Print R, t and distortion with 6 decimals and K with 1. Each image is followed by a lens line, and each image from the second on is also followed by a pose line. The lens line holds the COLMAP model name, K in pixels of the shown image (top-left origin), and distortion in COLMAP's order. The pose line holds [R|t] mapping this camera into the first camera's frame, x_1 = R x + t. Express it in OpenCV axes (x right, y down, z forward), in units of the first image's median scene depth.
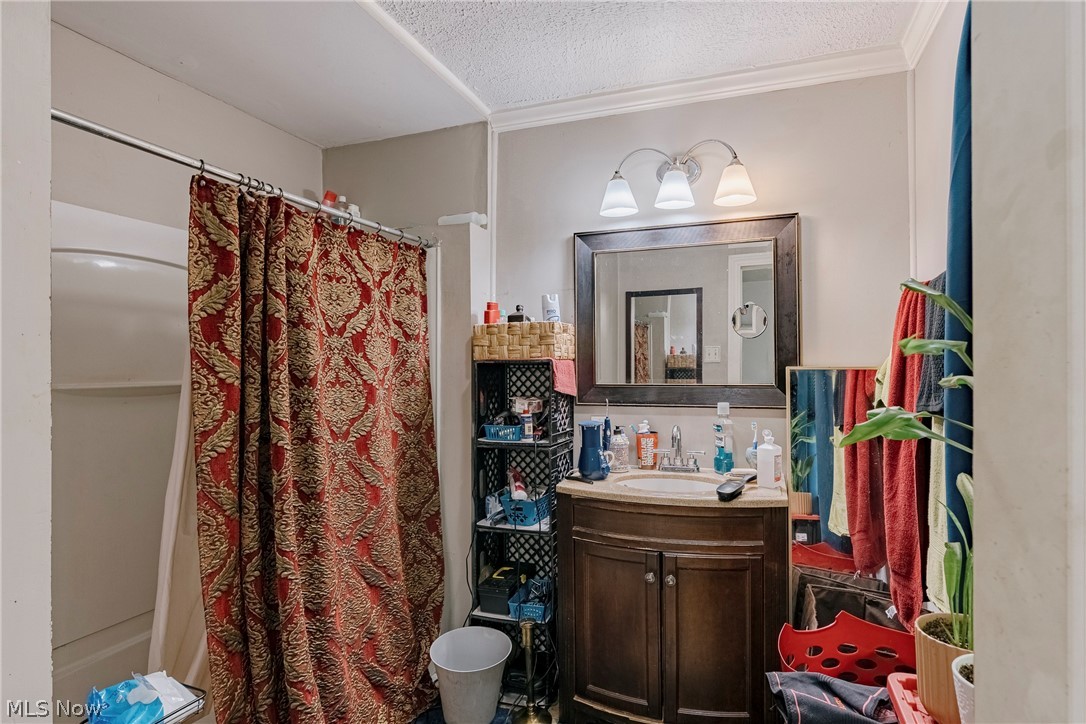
lens RADIAL K [[546.6, 0, 551.4], [0, 546.6, 365.0], [0, 0, 1]] dist [-0.007180, -0.000146]
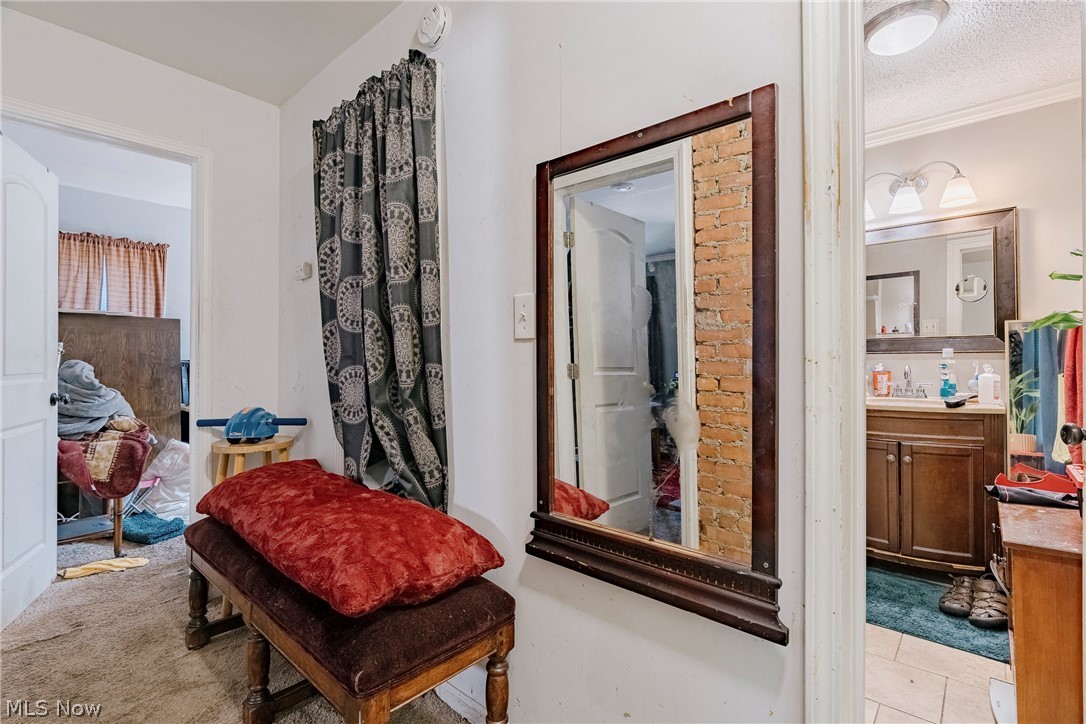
lens RADIAL K [[496.5, 0, 533.5], [0, 496.5, 361.9], [0, 0, 1]] dist [-0.008322, 0.002707]
pose [[0.932141, -0.001258, -0.362093, -0.217547], [0.001659, 0.999998, 0.000797, 0.101912], [0.362091, -0.001343, 0.932142, -0.568546]]
